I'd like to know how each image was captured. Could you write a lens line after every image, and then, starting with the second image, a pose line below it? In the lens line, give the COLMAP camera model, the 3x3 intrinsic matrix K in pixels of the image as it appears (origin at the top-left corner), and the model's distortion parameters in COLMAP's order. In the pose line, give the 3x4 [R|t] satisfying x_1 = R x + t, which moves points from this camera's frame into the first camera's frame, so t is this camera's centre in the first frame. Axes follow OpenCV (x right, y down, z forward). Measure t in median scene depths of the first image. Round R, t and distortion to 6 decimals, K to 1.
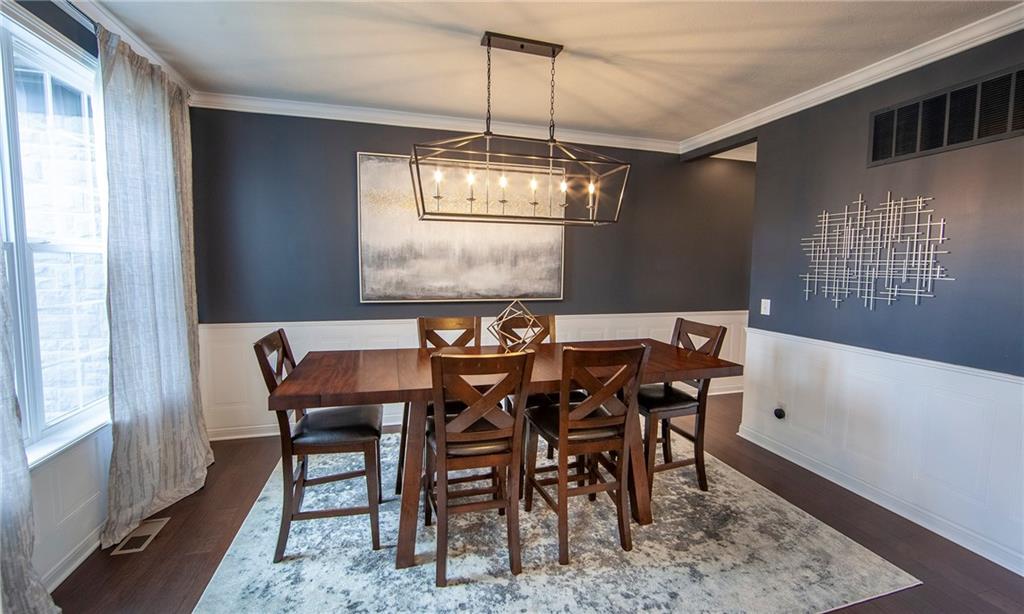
lens RADIAL K [[422.2, 0, 512.1], [0, 422.2, 296.9], [0, 0, 1]] dist [-0.013025, 0.002455]
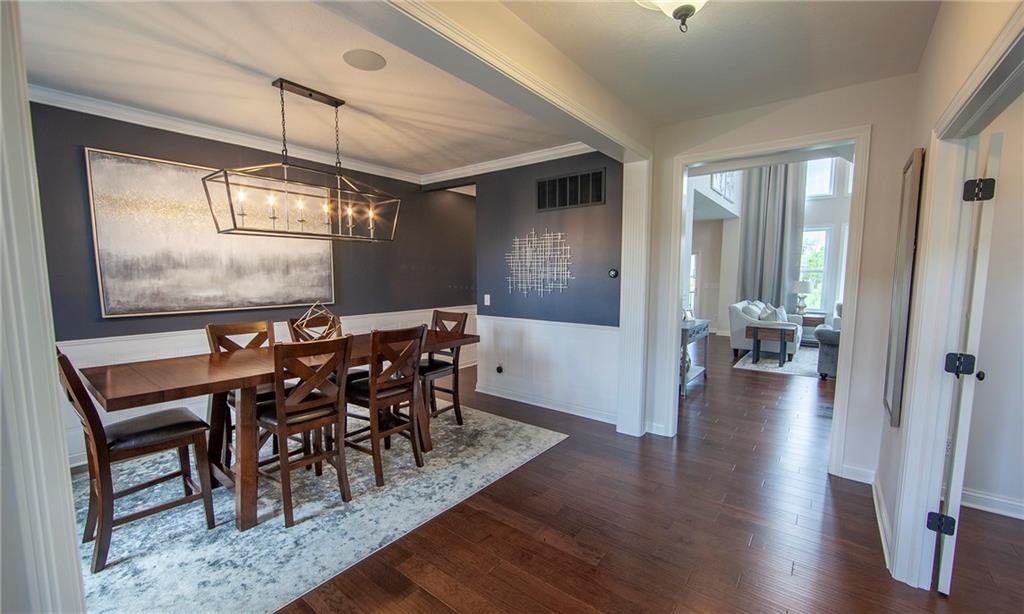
lens RADIAL K [[422.2, 0, 513.9], [0, 422.2, 312.4], [0, 0, 1]] dist [-0.013025, 0.002455]
pose [[0.807899, -0.065479, 0.585673, -0.246328], [0.054749, 0.997850, 0.036039, 0.025157], [-0.586773, 0.002949, 0.809746, -0.325968]]
